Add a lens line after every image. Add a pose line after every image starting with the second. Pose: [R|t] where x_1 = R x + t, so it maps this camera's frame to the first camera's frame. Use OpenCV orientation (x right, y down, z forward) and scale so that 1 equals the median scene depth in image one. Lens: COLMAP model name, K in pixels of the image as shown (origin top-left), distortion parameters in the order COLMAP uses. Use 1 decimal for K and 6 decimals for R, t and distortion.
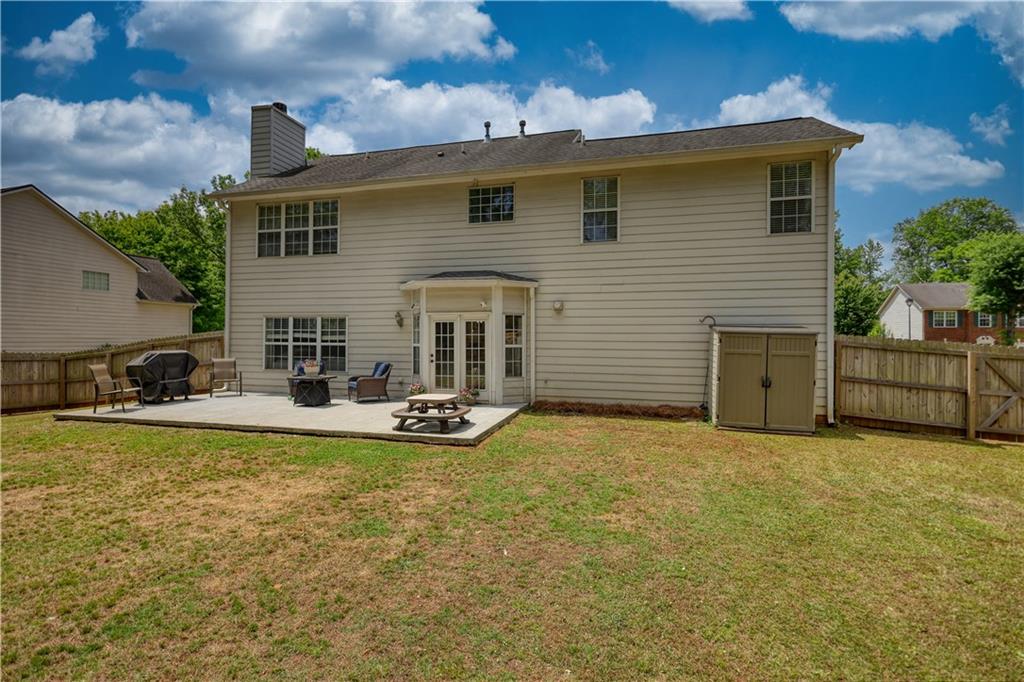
lens RADIAL K [[482.9, 0, 519.6], [0, 482.9, 342.4], [0, 0, 1]] dist [0.001524, 0.000894]
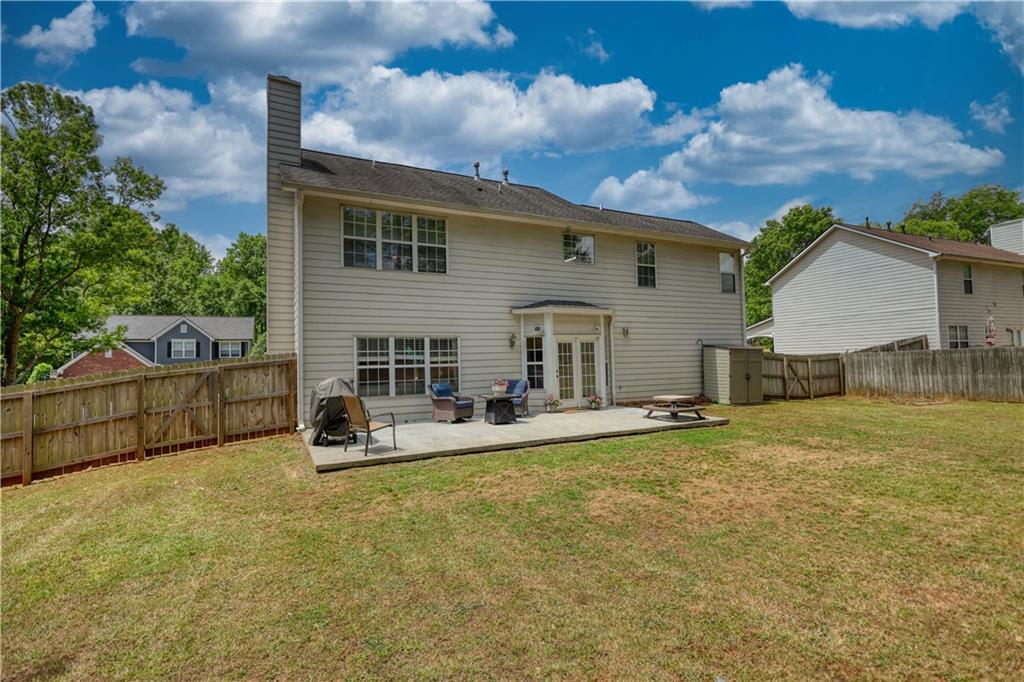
lens RADIAL K [[482.9, 0, 497.5], [0, 482.9, 347.5], [0, 0, 1]] dist [0.001524, 0.000894]
pose [[0.743722, -0.003652, 0.668479, -1.088075], [0.029271, 0.999204, -0.027106, -0.003130], [-0.667848, 0.039726, 0.743237, 0.230271]]
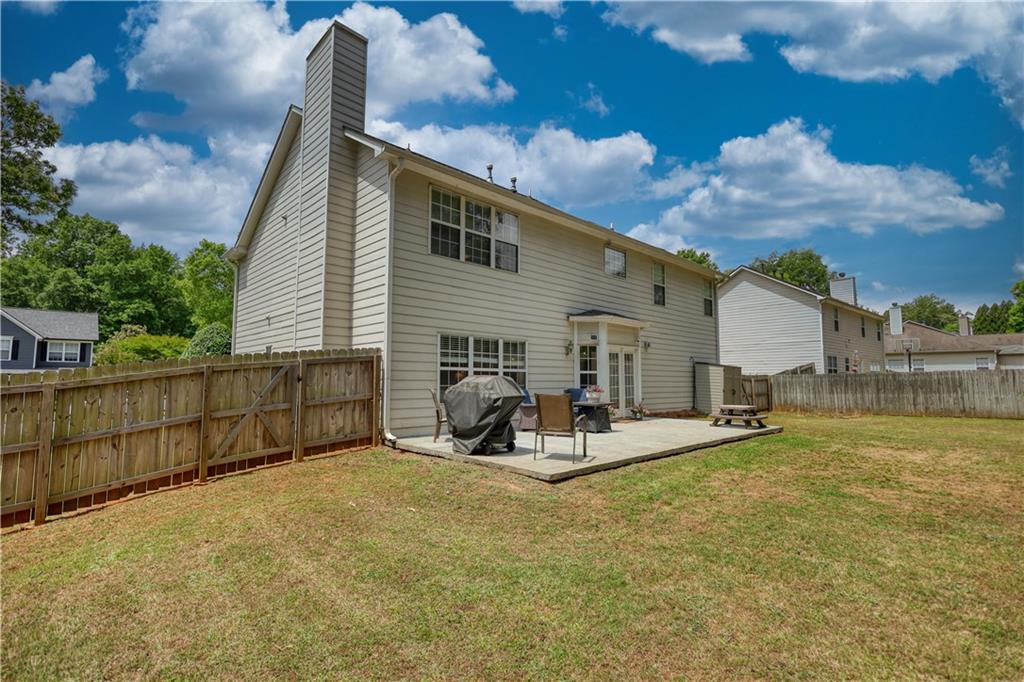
lens RADIAL K [[482.9, 0, 506.1], [0, 482.9, 346.1], [0, 0, 1]] dist [0.001524, 0.000894]
pose [[0.511580, 0.056641, 0.857367, -1.332540], [0.001406, 0.997768, -0.066755, 0.020599], [-0.859235, 0.035356, 0.510358, 0.626309]]
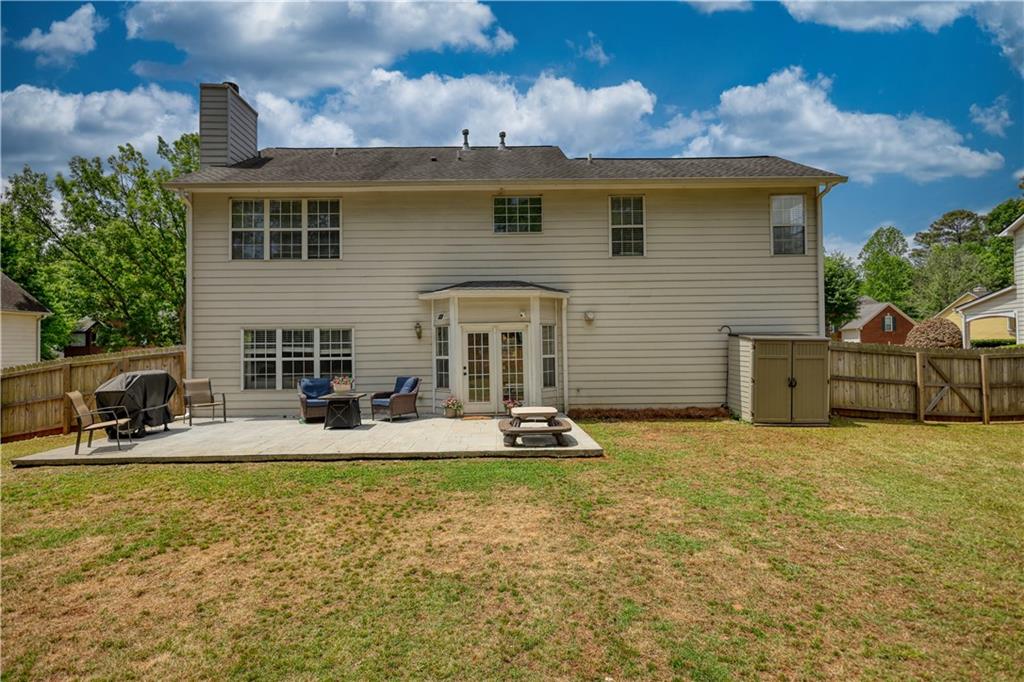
lens RADIAL K [[482.9, 0, 504.5], [0, 482.9, 342.7], [0, 0, 1]] dist [0.001524, 0.000894]
pose [[0.962509, -0.014485, 0.270862, -0.371376], [0.019430, 0.999690, -0.015587, -0.006655], [-0.270552, 0.020265, 0.962492, 0.054750]]
